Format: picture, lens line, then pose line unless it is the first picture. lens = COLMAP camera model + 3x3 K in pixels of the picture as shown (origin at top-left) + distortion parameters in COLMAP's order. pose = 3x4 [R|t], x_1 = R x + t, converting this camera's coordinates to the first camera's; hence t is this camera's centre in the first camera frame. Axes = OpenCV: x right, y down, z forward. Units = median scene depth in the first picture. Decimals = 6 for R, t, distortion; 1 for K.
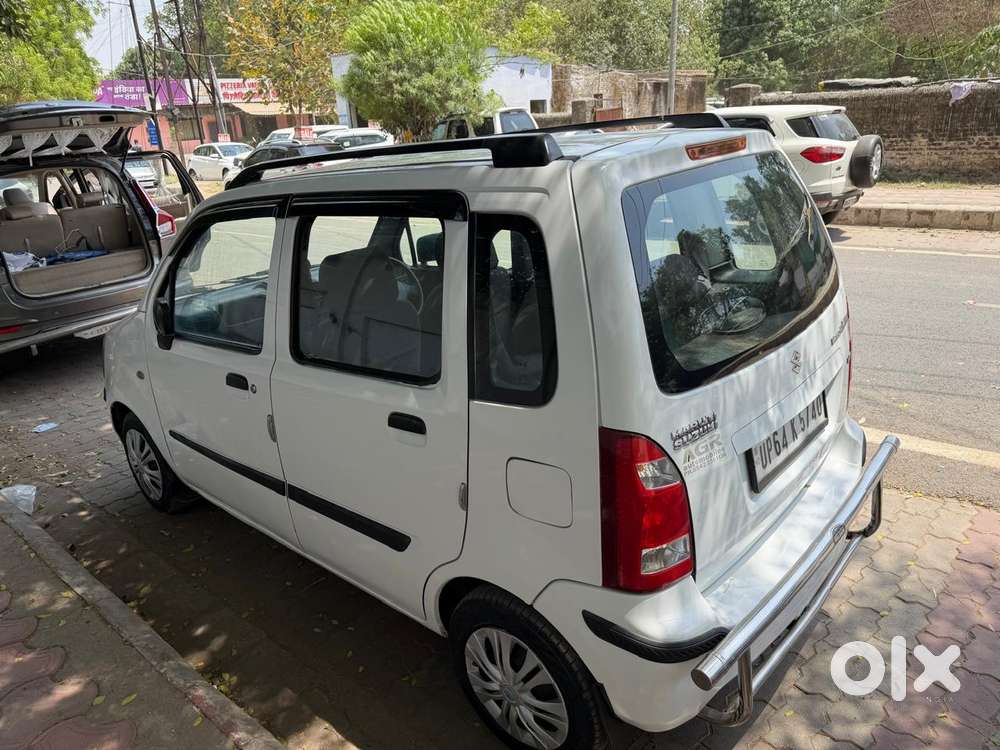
lens RADIAL K [[690.0, 0, 480.8], [0, 690.0, 373.4], [0, 0, 1]] dist [0.006720, -0.005980]
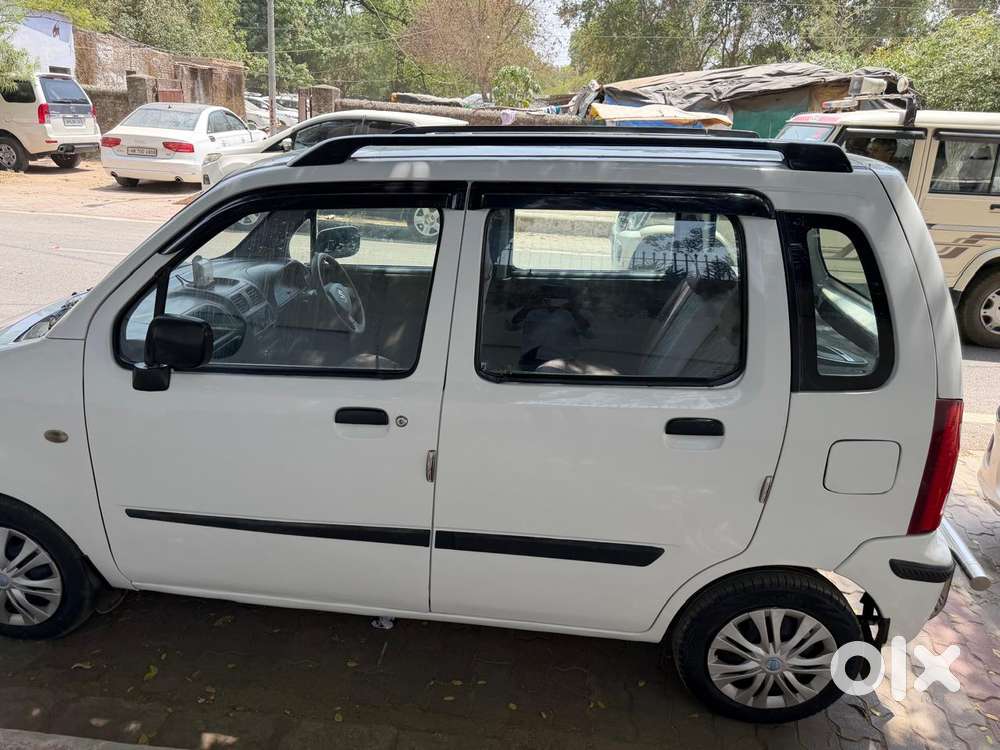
lens RADIAL K [[690.0, 0, 480.8], [0, 690.0, 373.4], [0, 0, 1]] dist [0.006720, -0.005980]
pose [[0.805805, -0.102900, 0.583172, -0.697532], [0.098755, 0.994347, 0.038996, -0.053969], [-0.583888, 0.026168, 0.811412, 0.300490]]
